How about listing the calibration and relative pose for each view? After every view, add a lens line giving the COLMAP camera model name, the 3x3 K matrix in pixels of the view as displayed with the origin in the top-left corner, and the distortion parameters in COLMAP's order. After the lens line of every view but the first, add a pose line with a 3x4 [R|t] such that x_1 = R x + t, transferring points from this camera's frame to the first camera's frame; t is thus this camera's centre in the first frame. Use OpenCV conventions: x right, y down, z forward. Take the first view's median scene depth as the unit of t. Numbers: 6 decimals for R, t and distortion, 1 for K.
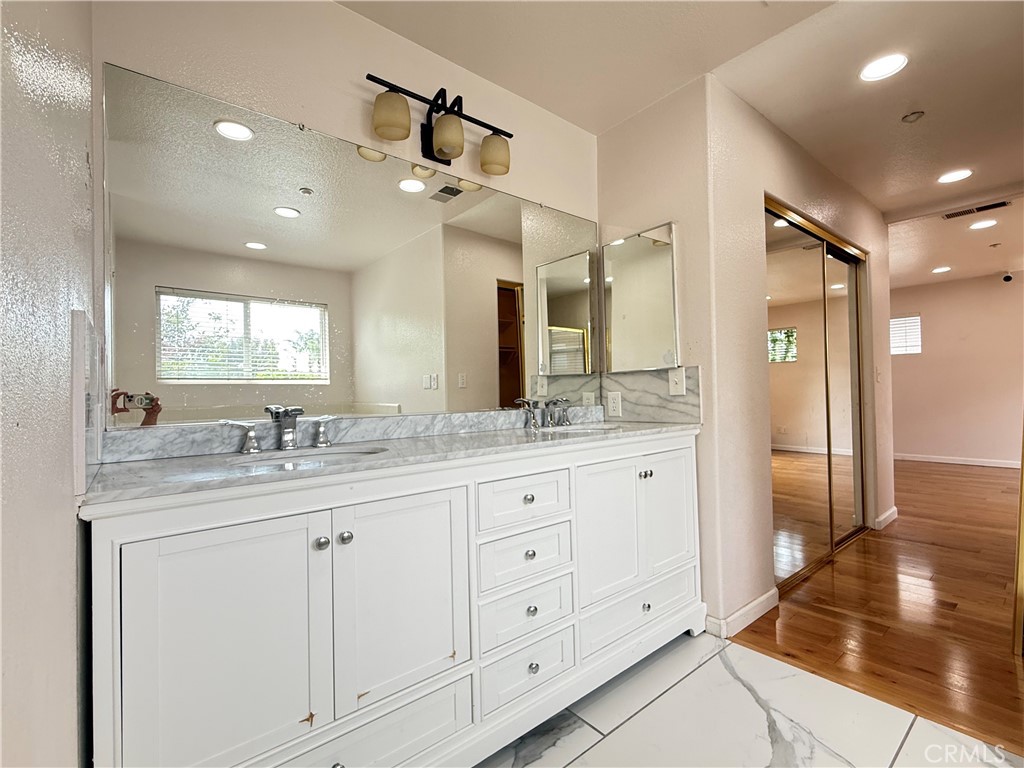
lens RADIAL K [[469.3, 0, 514.5], [0, 469.3, 385.3], [0, 0, 1]] dist [-0.003585, 0.002405]
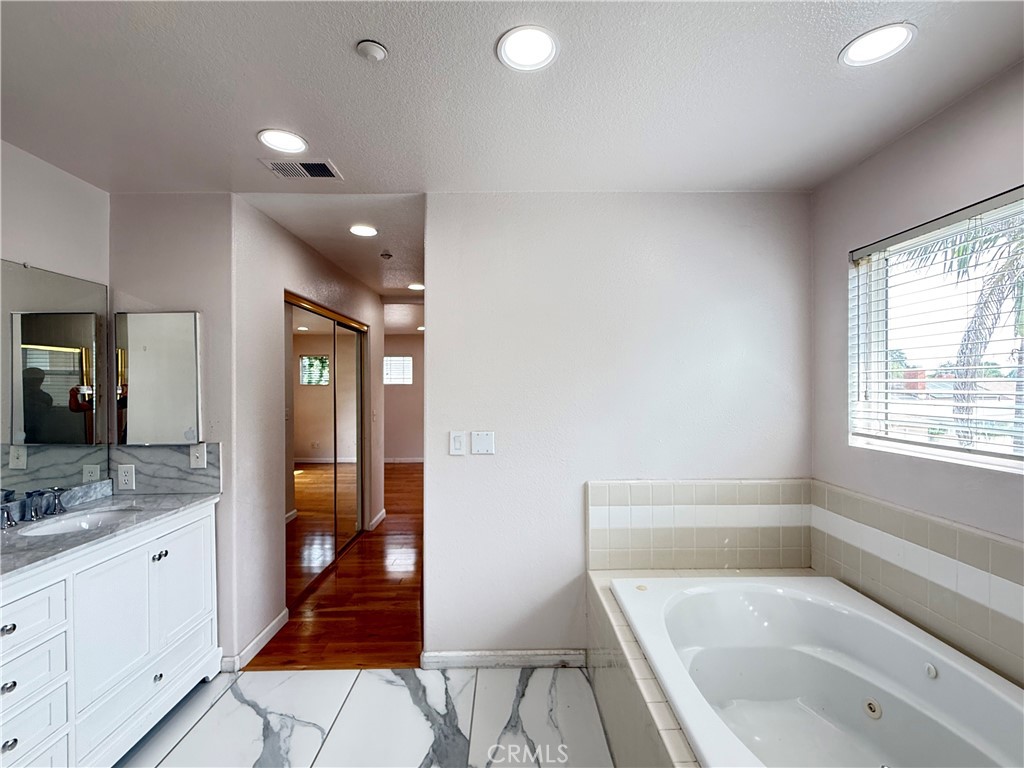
lens RADIAL K [[469.3, 0, 511.6], [0, 469.3, 386.6], [0, 0, 1]] dist [-0.003585, 0.002405]
pose [[0.627265, 0.015867, 0.778645, -0.052285], [-0.019959, 0.999792, -0.004295, -0.178520], [-0.778550, -0.012847, 0.627451, -0.262325]]
